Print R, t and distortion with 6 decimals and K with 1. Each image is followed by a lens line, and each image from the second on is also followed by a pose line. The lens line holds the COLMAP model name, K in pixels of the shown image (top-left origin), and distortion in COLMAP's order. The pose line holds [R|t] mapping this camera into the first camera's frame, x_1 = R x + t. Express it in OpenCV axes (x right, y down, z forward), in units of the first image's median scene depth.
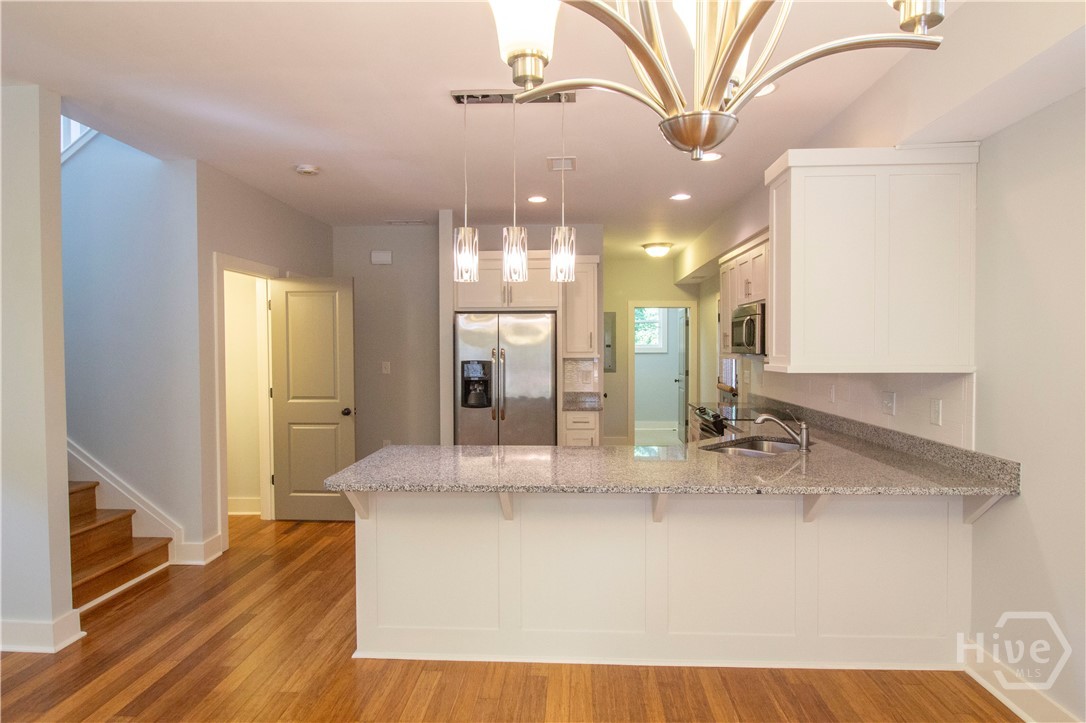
lens RADIAL K [[595.4, 0, 544.9], [0, 595.4, 359.3], [0, 0, 1]] dist [0.010082, -0.000259]
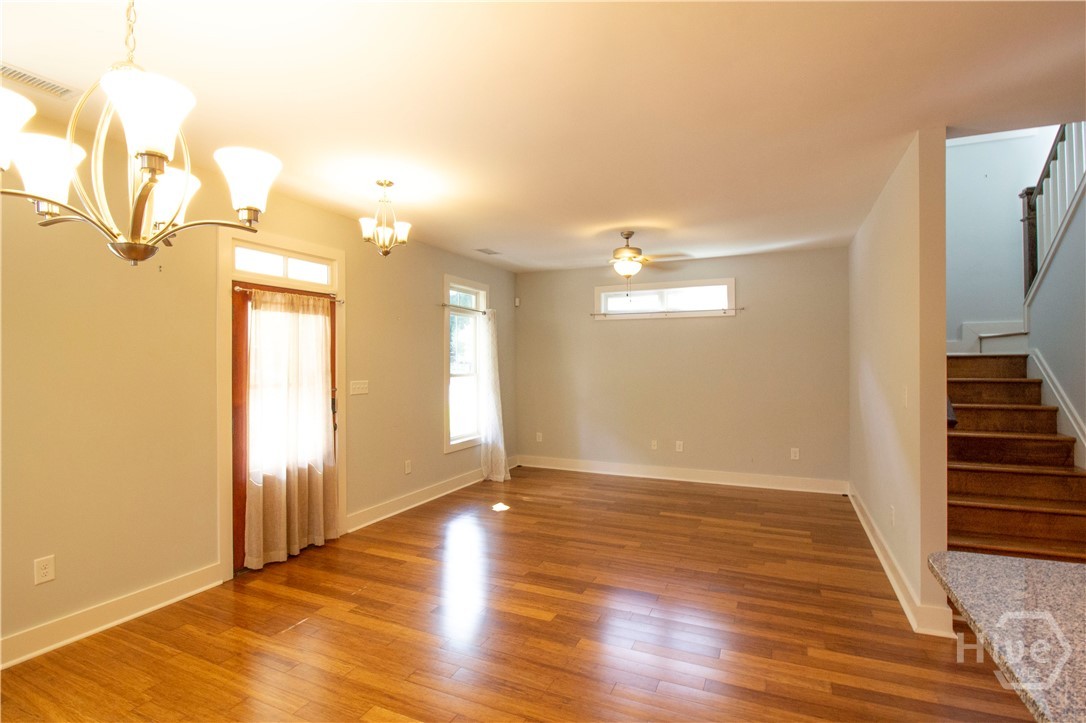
lens RADIAL K [[504.5, 0, 542.9], [0, 504.5, 361.1], [0, 0, 1]] dist [-0.018105, -0.001330]
pose [[-0.378624, 0.005344, -0.925535, 0.192024], [-0.012365, 0.999865, 0.010831, -0.013219], [0.925468, 0.015545, -0.378507, 0.438464]]
